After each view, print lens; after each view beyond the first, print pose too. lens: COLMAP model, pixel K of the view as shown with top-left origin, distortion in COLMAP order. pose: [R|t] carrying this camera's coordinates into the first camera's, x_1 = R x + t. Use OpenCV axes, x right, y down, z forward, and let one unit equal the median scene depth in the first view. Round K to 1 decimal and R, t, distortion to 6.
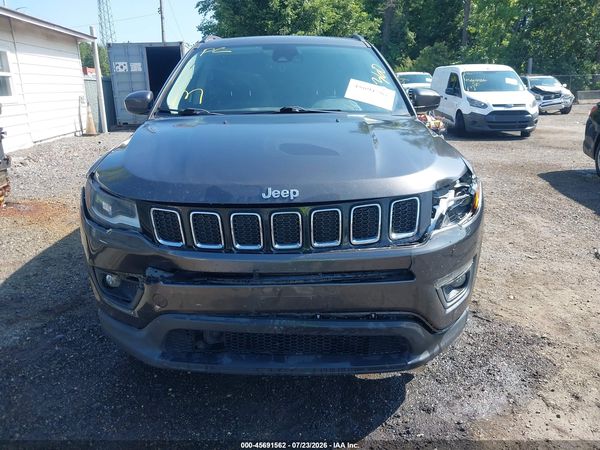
lens RADIAL K [[470.4, 0, 300.0], [0, 470.4, 225.0], [0, 0, 1]] dist [0.008151, 0.000281]
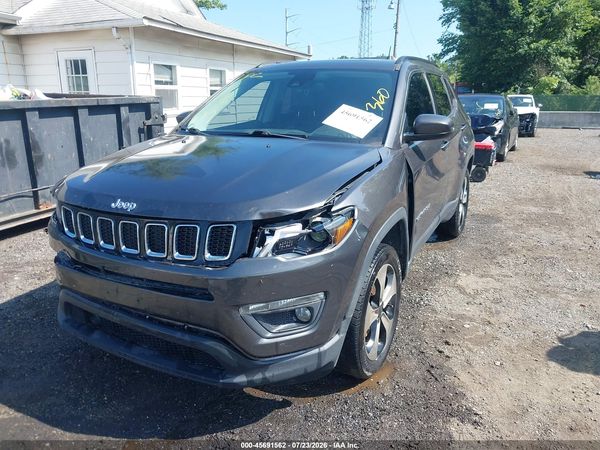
lens RADIAL K [[470.4, 0, 300.0], [0, 470.4, 225.0], [0, 0, 1]] dist [0.008151, 0.000281]
pose [[0.886269, 0.134988, -0.443064, 0.645700], [-0.145027, 0.989363, 0.011330, -0.070200], [0.439881, 0.054215, 0.896418, 0.098803]]
